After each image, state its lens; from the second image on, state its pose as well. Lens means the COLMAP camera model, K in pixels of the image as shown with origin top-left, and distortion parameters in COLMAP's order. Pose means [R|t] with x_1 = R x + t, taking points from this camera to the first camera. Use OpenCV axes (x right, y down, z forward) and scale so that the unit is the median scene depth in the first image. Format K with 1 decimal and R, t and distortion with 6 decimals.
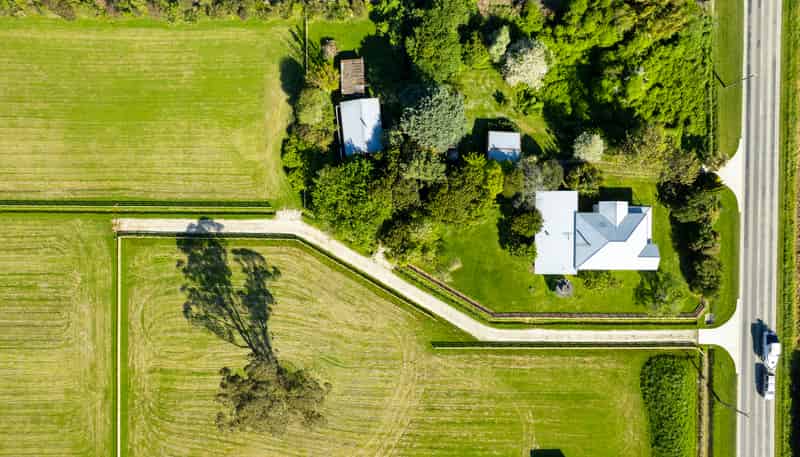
lens RADIAL K [[514.2, 0, 400.0], [0, 514.2, 228.5], [0, 0, 1]] dist [-0.086594, 0.081368]
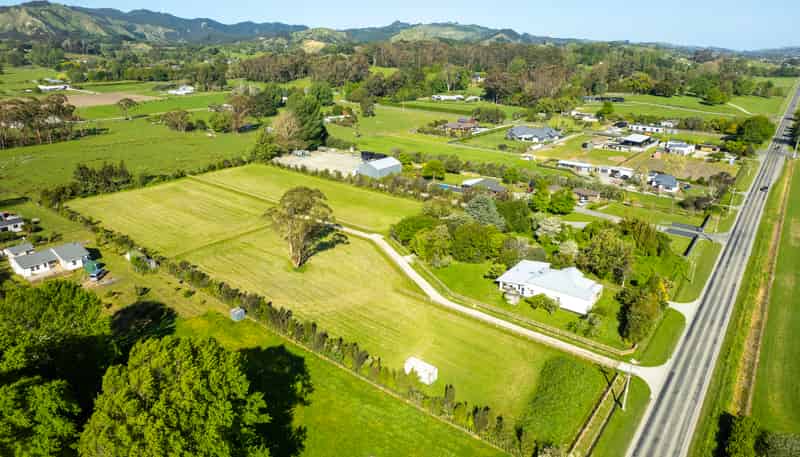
lens RADIAL K [[514.2, 0, 400.0], [0, 514.2, 228.5], [0, 0, 1]] dist [-0.086594, 0.081368]
pose [[0.793359, 0.225543, -0.565431, 0.750140], [-0.608419, 0.262961, -0.748784, 1.139234], [-0.020197, 0.938074, 0.345847, 0.417139]]
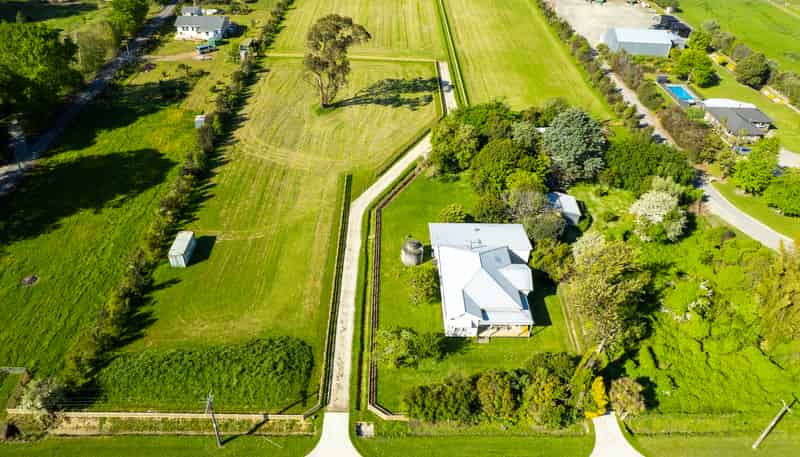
lens RADIAL K [[563.3, 0, 400.0], [0, 563.3, 228.5], [0, 0, 1]] dist [-0.039789, -0.001169]
pose [[0.018009, 0.613189, -0.789731, 0.998564], [-0.999020, -0.020908, -0.039016, 0.169074], [-0.040436, 0.789659, 0.612211, 0.402339]]
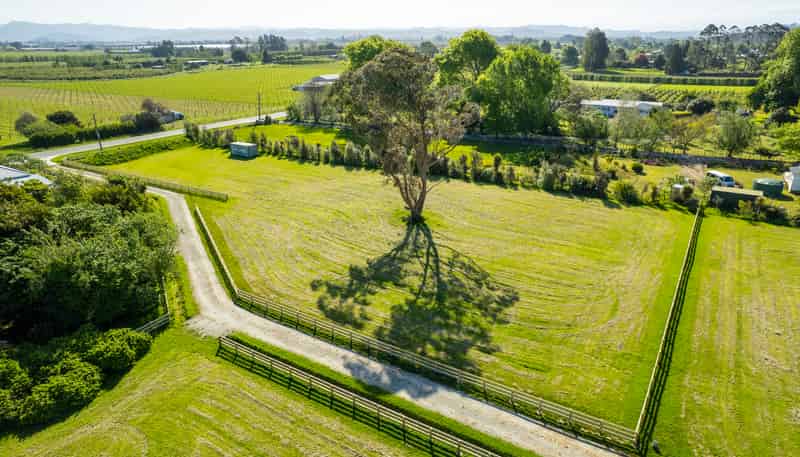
lens RADIAL K [[514.2, 0, 400.0], [0, 514.2, 228.5], [0, 0, 1]] dist [-0.086594, 0.081368]
pose [[-0.844758, -0.166331, 0.508643, -0.564245], [0.534618, -0.304595, 0.788293, -0.257677], [0.023812, 0.937846, 0.346233, 0.772685]]
